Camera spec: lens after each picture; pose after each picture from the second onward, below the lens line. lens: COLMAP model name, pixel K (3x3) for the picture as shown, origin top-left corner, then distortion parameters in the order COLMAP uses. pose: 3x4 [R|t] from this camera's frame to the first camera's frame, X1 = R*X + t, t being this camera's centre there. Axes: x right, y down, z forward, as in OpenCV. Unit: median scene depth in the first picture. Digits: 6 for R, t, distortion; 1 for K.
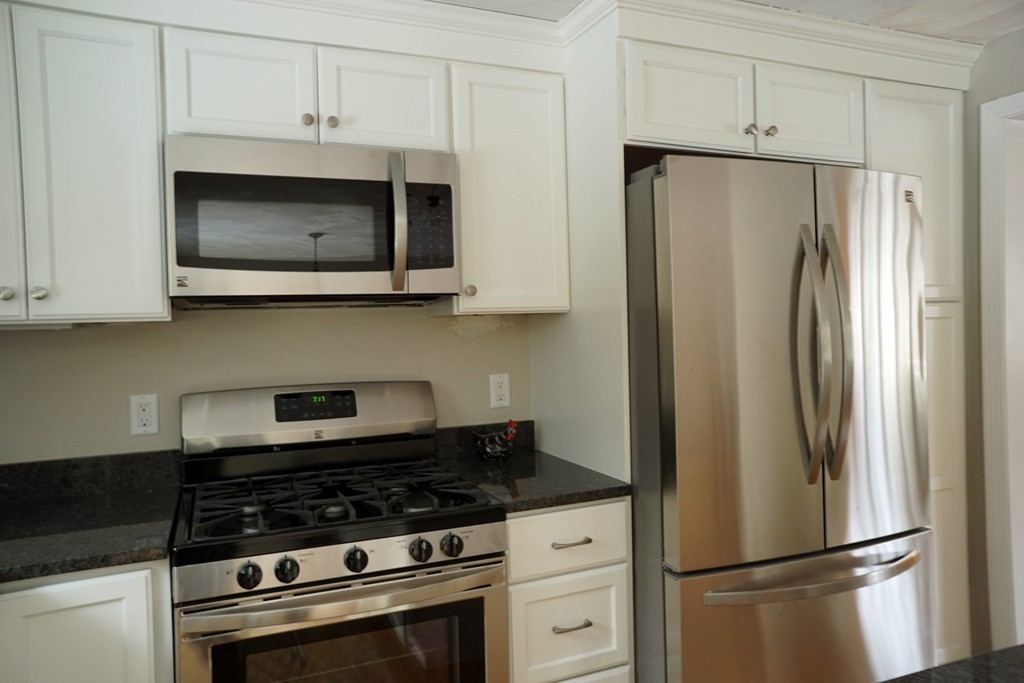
lens RADIAL K [[691.0, 0, 504.7], [0, 691.0, 334.4], [0, 0, 1]] dist [-0.071673, 0.094511]
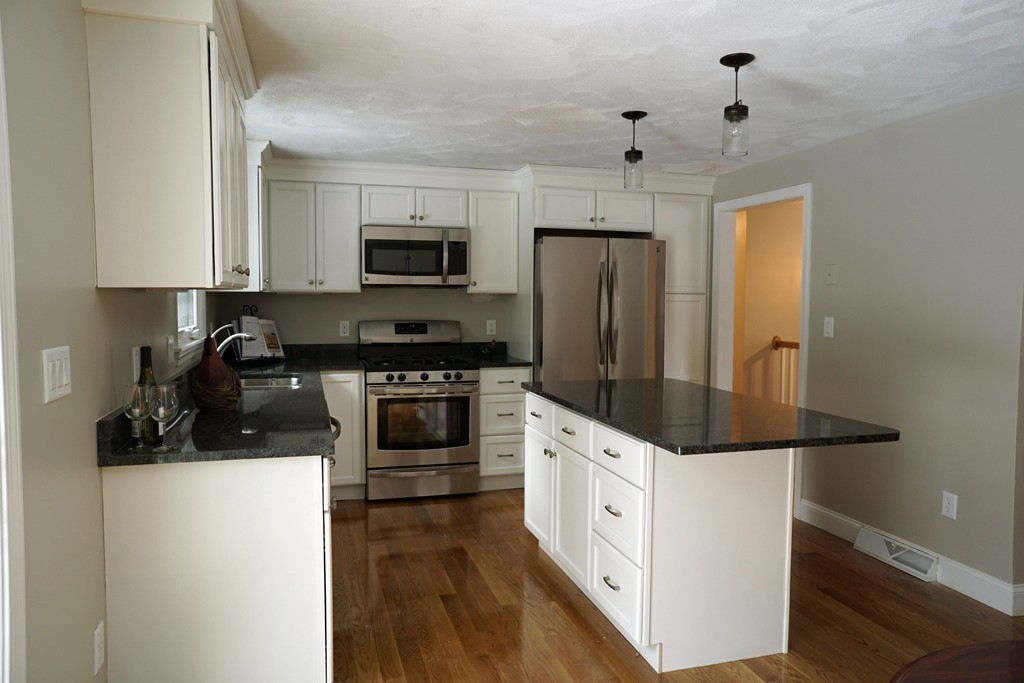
lens RADIAL K [[691.0, 0, 504.7], [0, 691.0, 334.4], [0, 0, 1]] dist [-0.071673, 0.094511]
pose [[0.992952, 0.038510, -0.112083, 0.359996], [-0.033956, 0.998529, 0.042259, 0.010051], [0.113546, -0.038155, 0.992800, -1.518071]]
